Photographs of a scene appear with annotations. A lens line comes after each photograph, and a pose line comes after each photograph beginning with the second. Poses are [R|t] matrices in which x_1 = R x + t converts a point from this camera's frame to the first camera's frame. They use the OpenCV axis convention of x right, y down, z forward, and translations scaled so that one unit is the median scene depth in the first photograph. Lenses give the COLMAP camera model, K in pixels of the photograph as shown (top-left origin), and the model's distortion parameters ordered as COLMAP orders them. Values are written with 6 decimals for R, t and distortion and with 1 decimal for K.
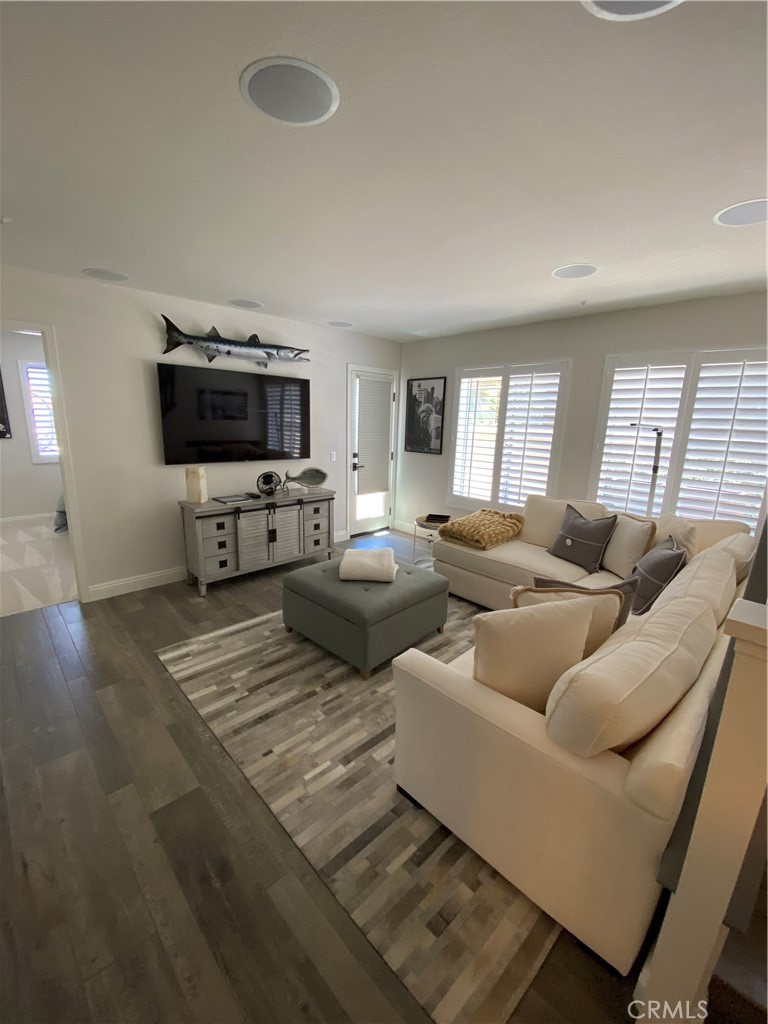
lens RADIAL K [[411.4, 0, 383.9], [0, 411.4, 509.5], [0, 0, 1]] dist [0.044849, -0.039653]
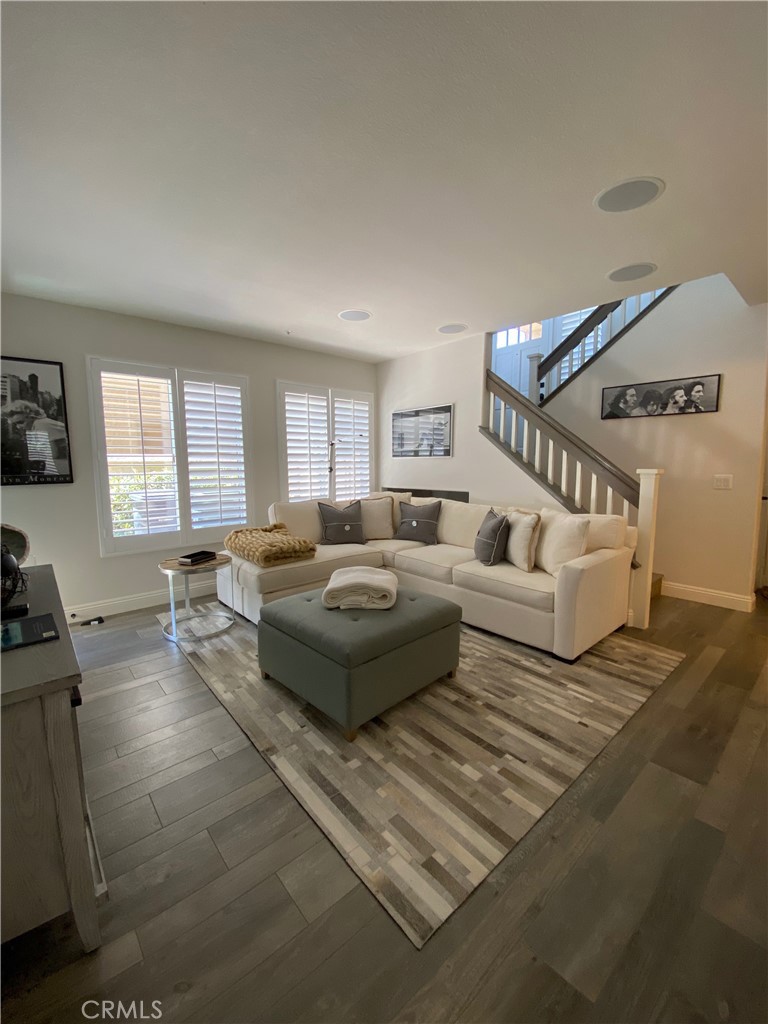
lens RADIAL K [[411.4, 0, 383.9], [0, 411.4, 509.5], [0, 0, 1]] dist [0.044849, -0.039653]
pose [[0.048660, -0.141958, 0.988676, -0.763559], [0.224546, 0.966065, 0.127660, -0.108341], [-0.973248, 0.215792, 0.078884, 0.781990]]
